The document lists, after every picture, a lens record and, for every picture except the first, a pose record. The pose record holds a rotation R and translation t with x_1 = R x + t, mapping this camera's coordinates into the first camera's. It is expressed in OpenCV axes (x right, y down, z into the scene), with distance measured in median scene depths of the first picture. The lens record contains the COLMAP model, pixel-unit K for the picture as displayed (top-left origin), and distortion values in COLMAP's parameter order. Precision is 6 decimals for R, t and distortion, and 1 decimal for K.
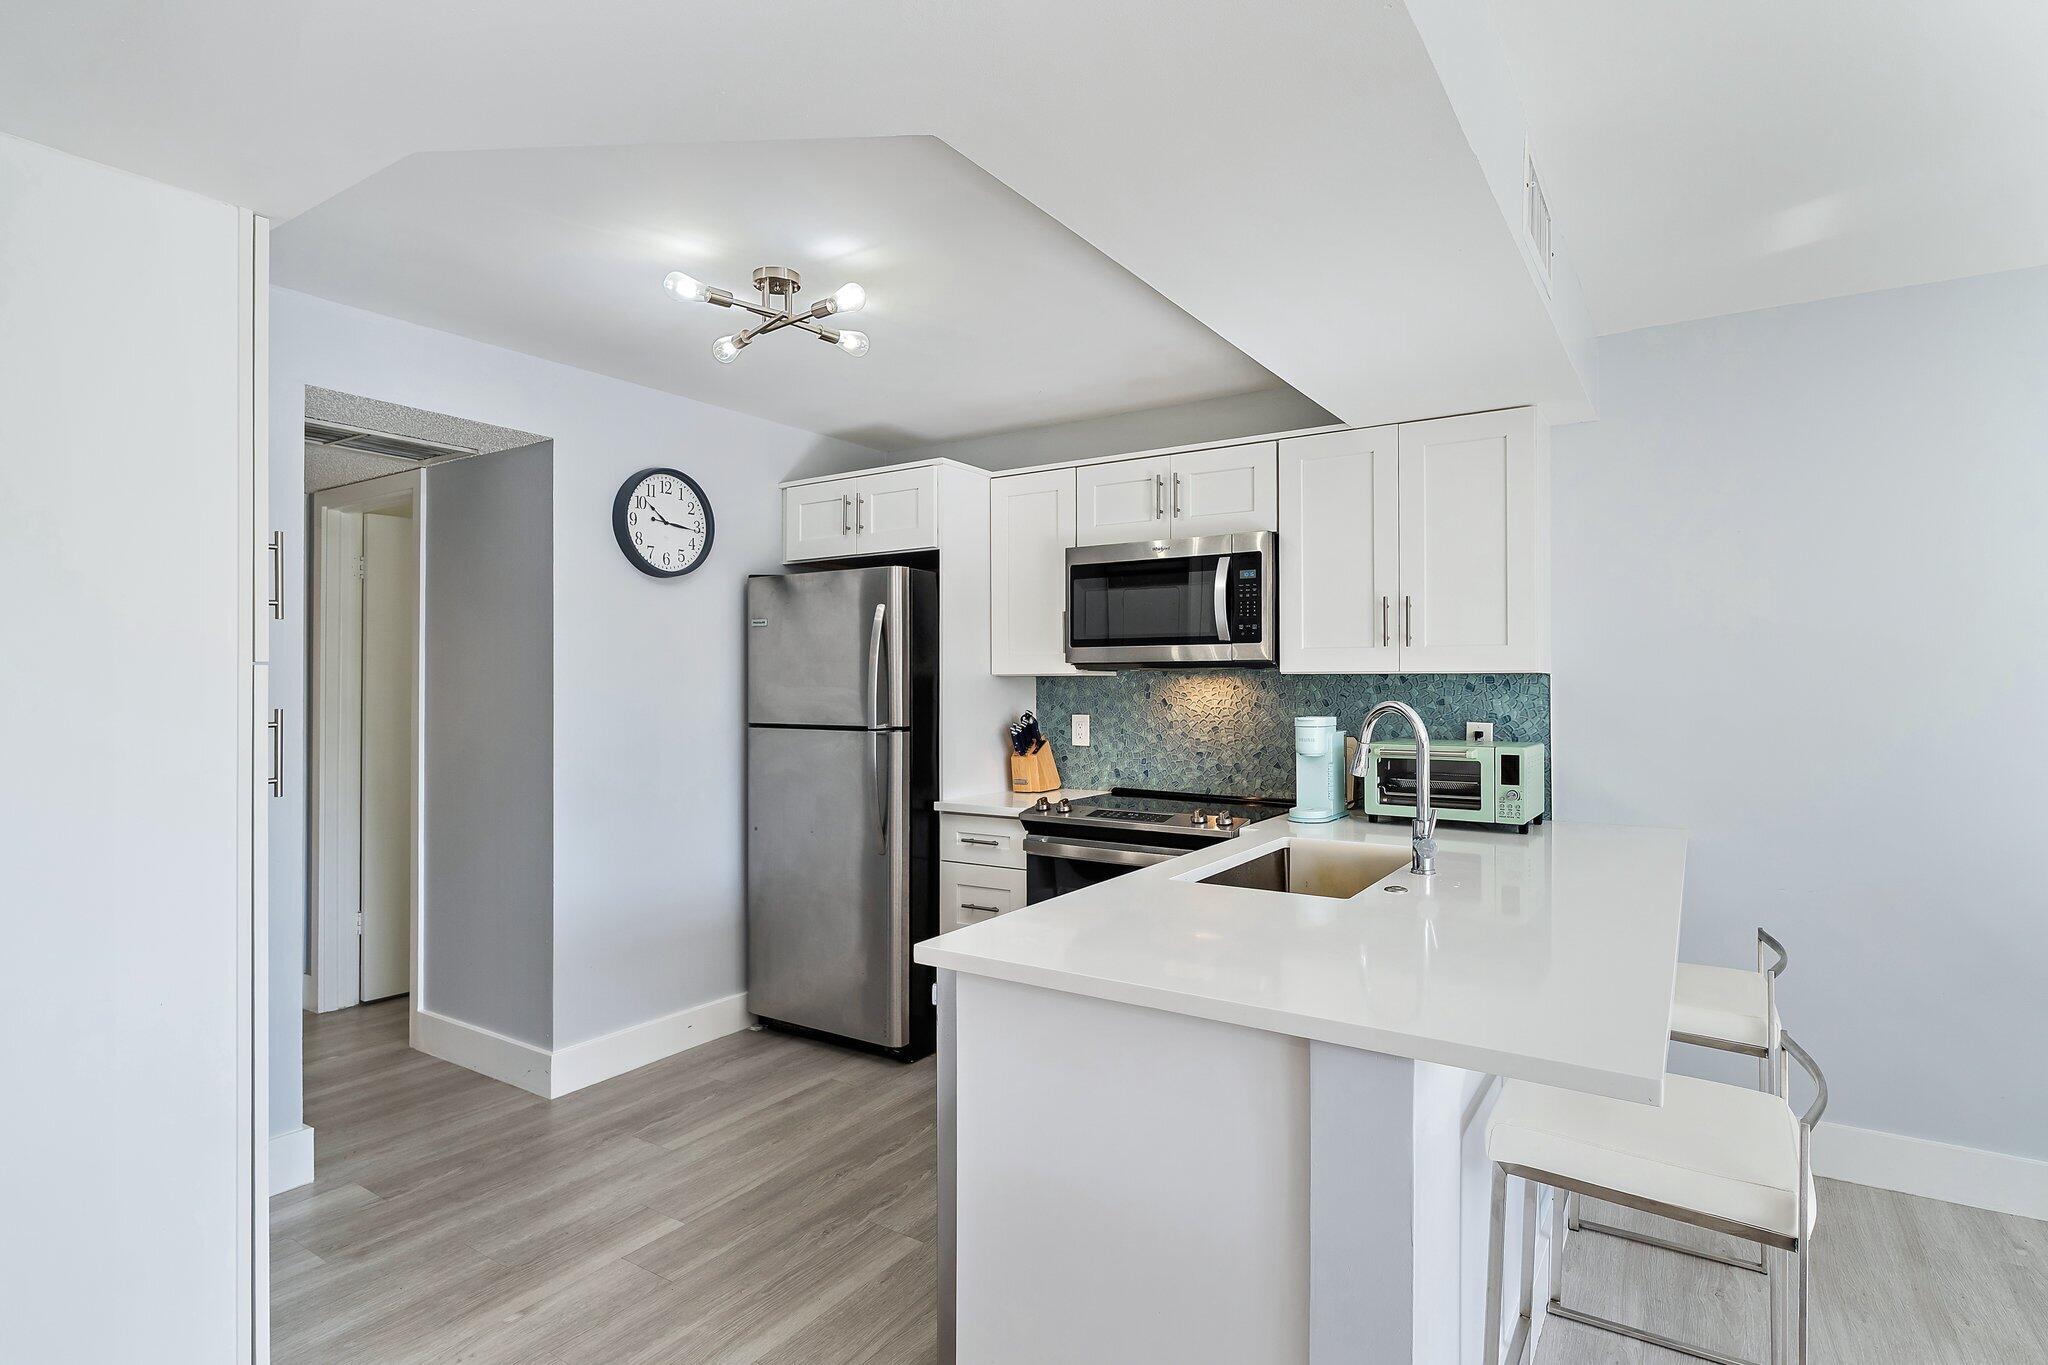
lens RADIAL K [[1033.0, 0, 1039.6], [0, 1033.0, 675.2], [0, 0, 1]] dist [0.001415, 0.000067]
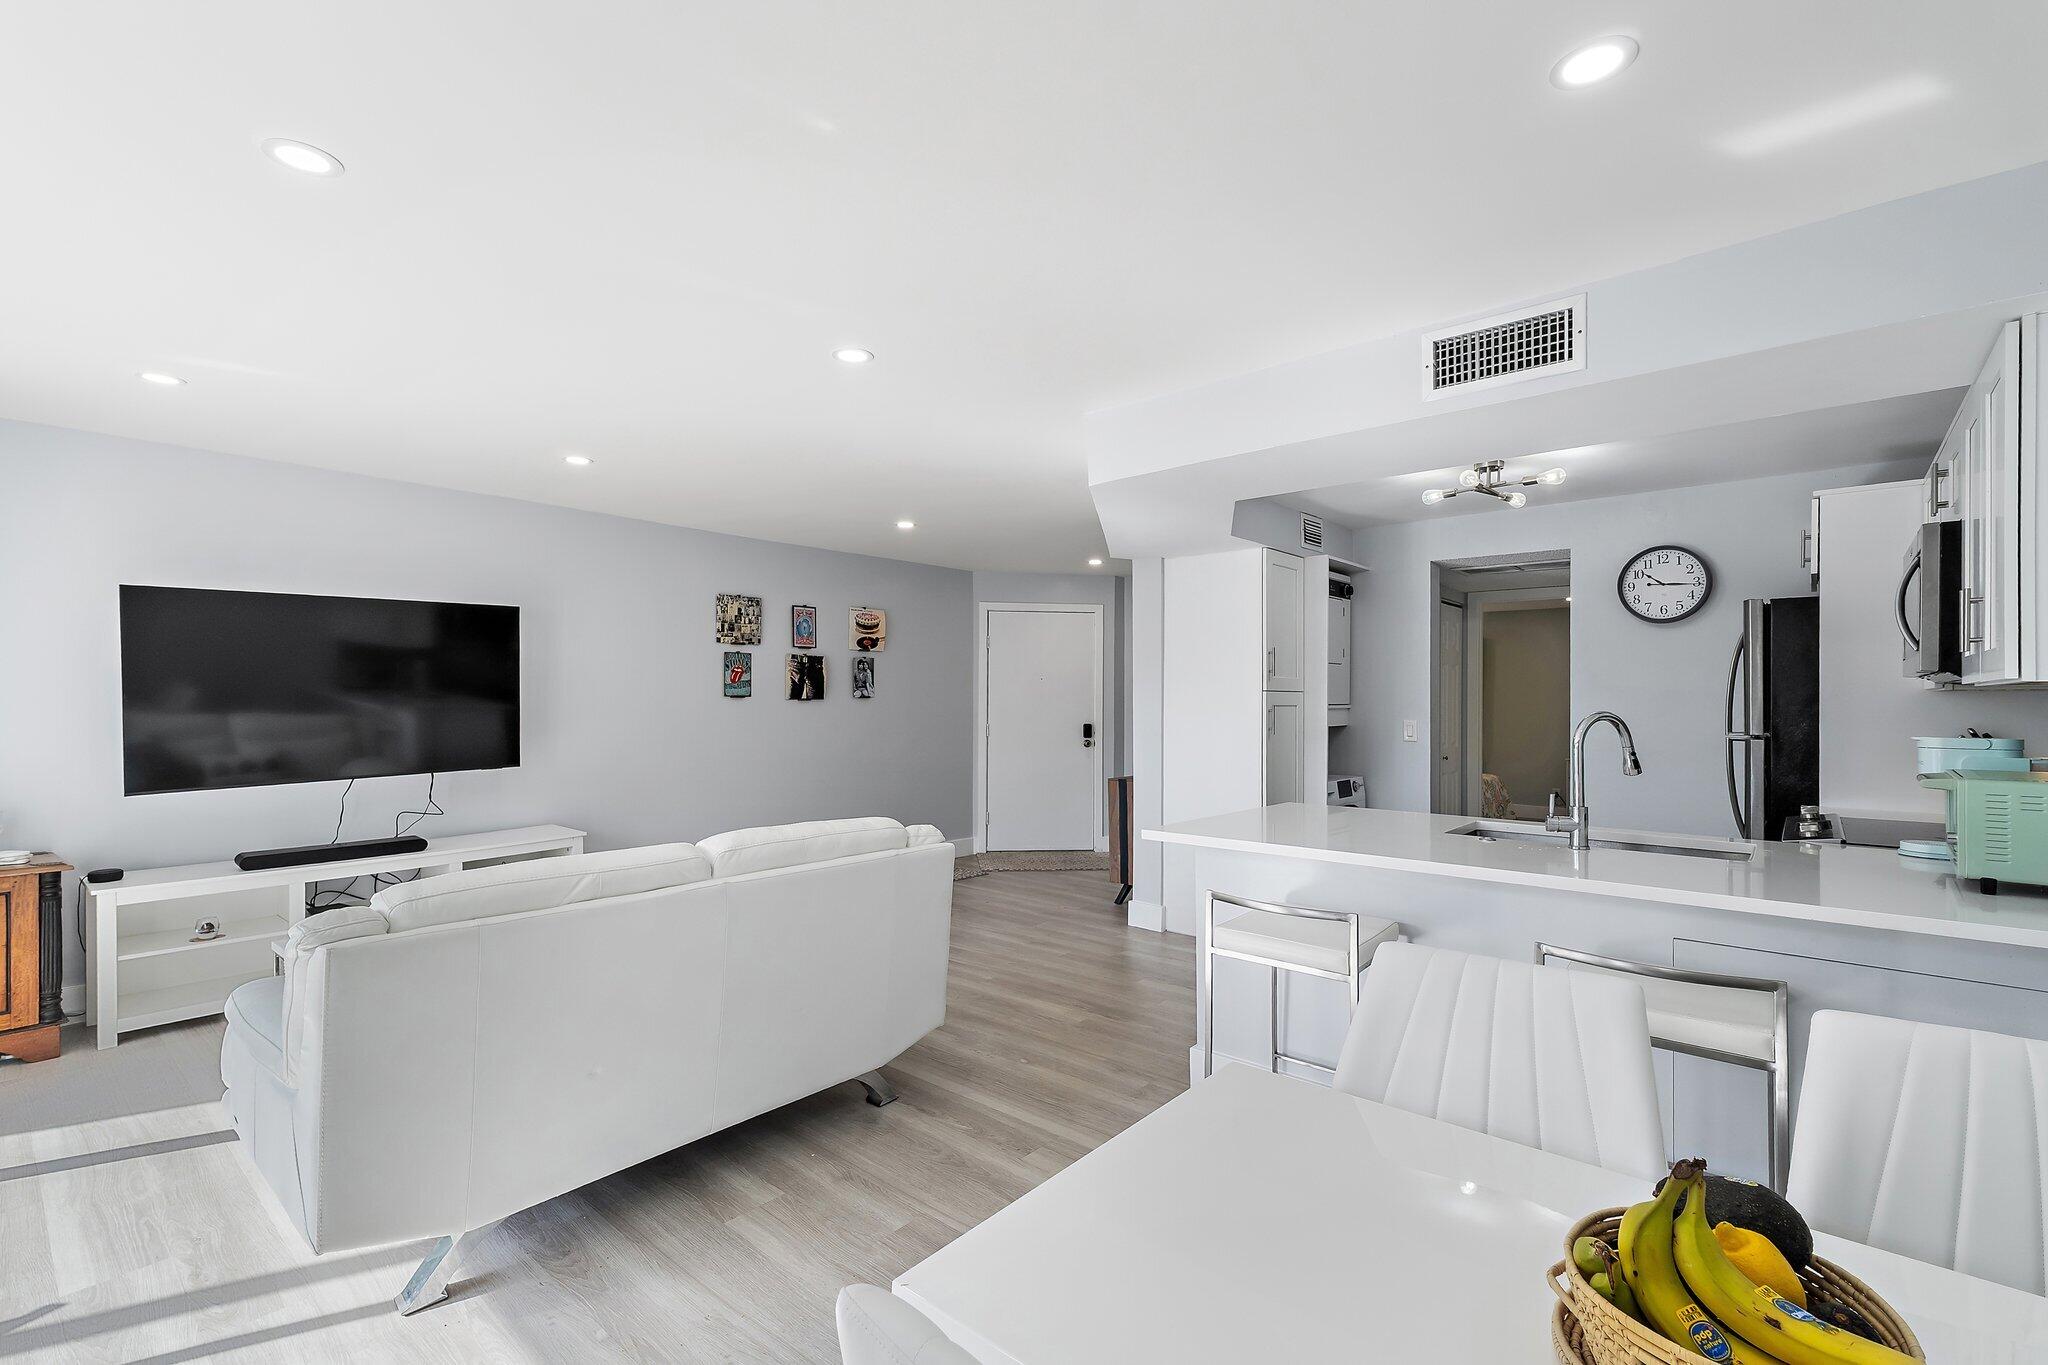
lens RADIAL K [[911.1, 0, 1024.0], [0, 911.1, 682.5], [0, 0, 1]] dist [0.019801, -0.000093]
pose [[-0.137959, -0.018328, -0.990268, 0.983186], [0.003419, 0.999814, -0.018981, 0.006424], [0.990432, -0.006004, -0.137870, 0.311410]]
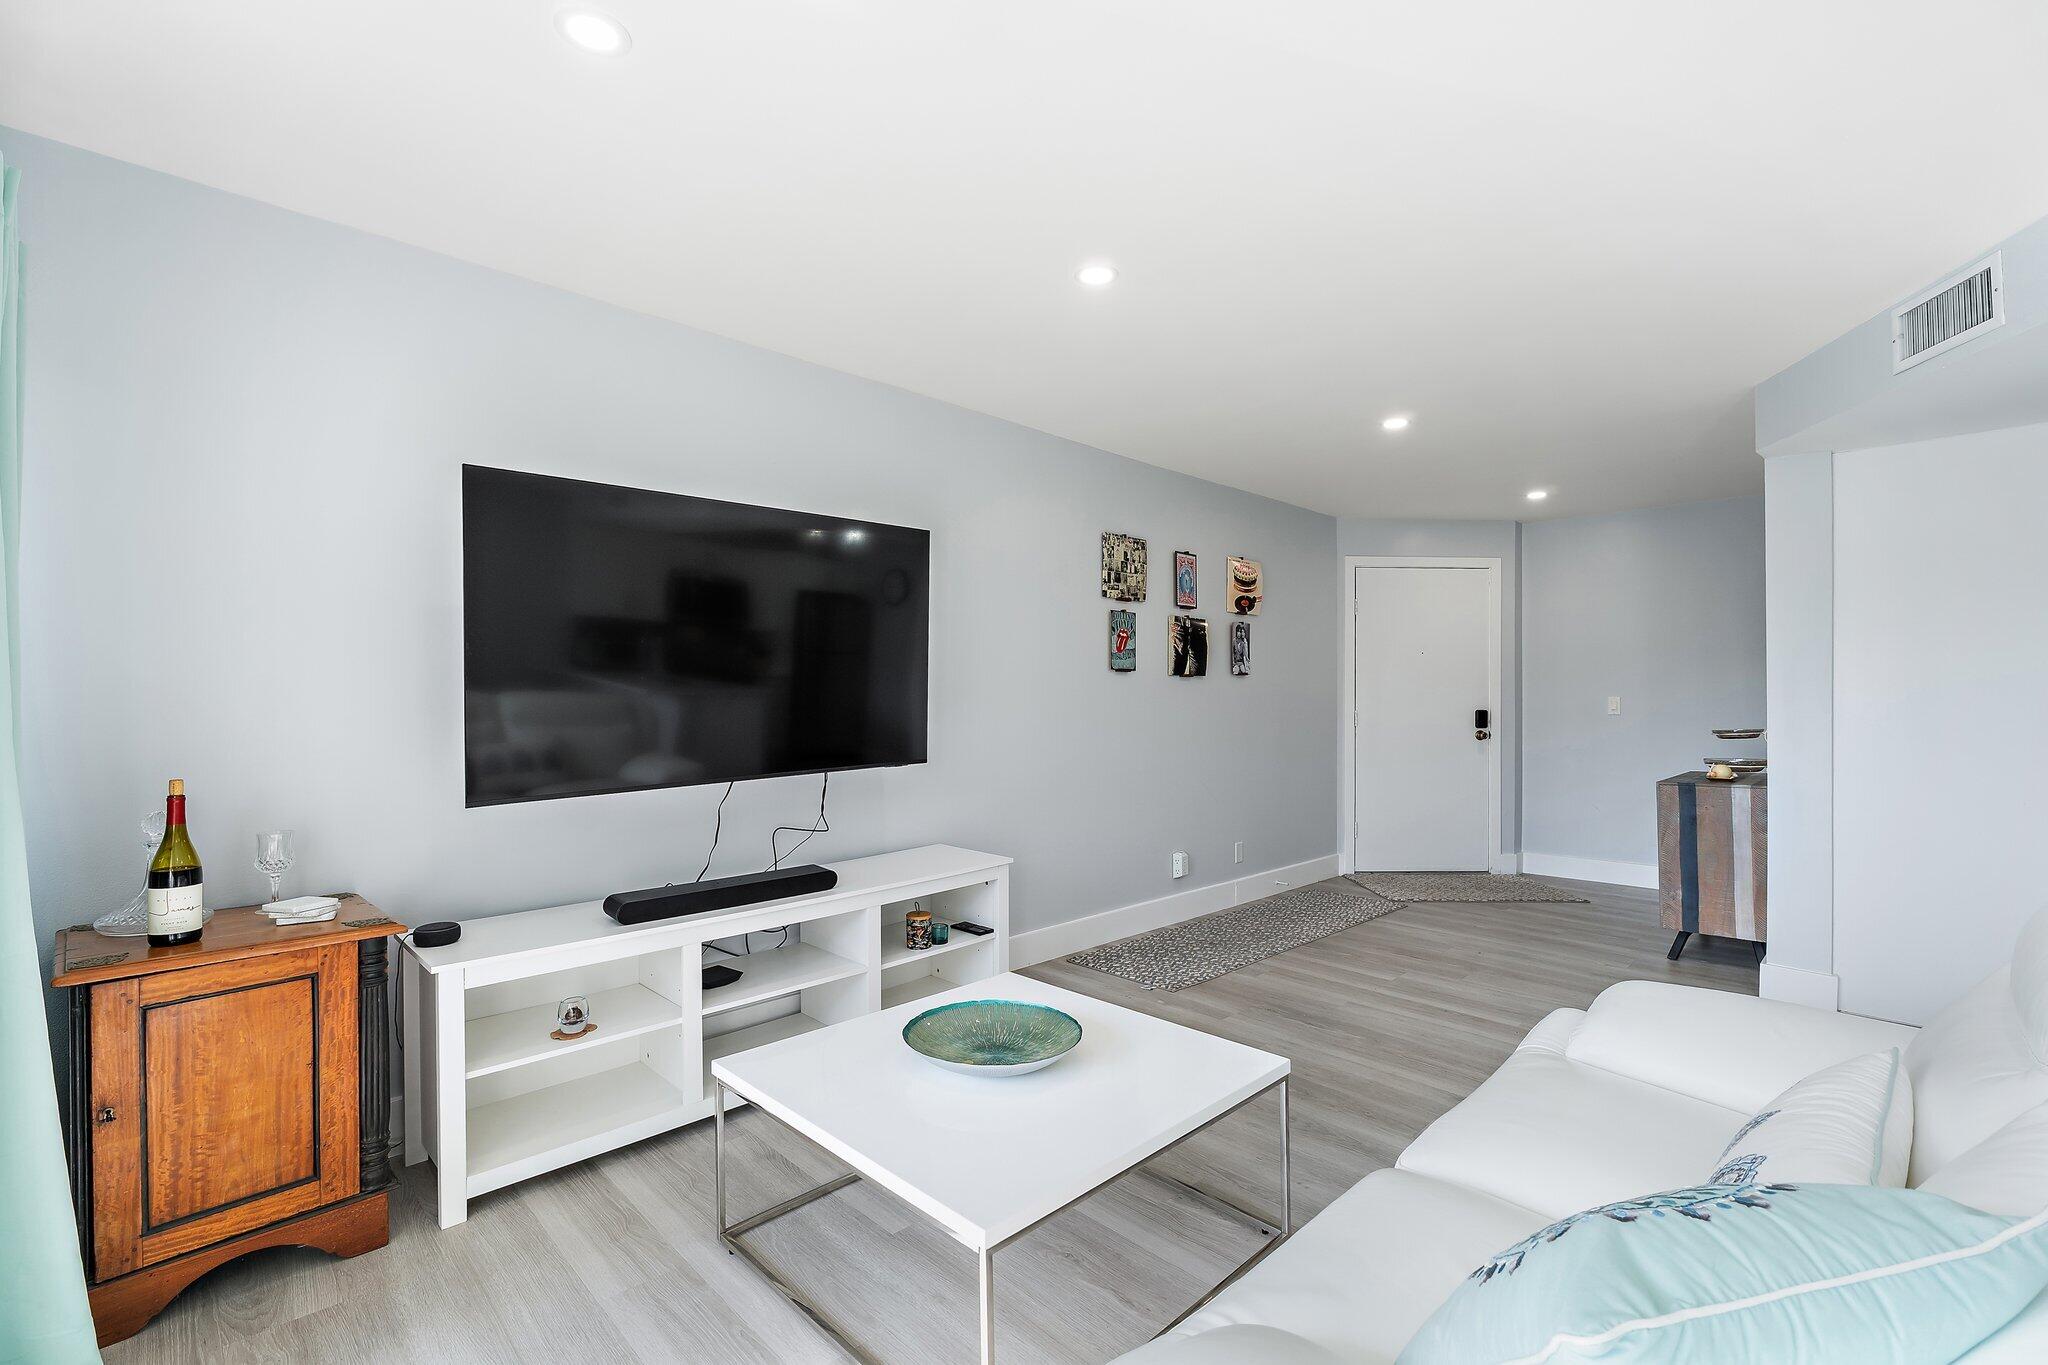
lens RADIAL K [[892.0, 0, 1031.8], [0, 892.0, 679.7], [0, 0, 1]] dist [-0.014067, 0.013906]
pose [[-0.216751, -0.018843, -0.976045, 0.626620], [0.007521, 0.999752, -0.020971, 0.035600], [0.976198, -0.011886, -0.216555, -0.283211]]
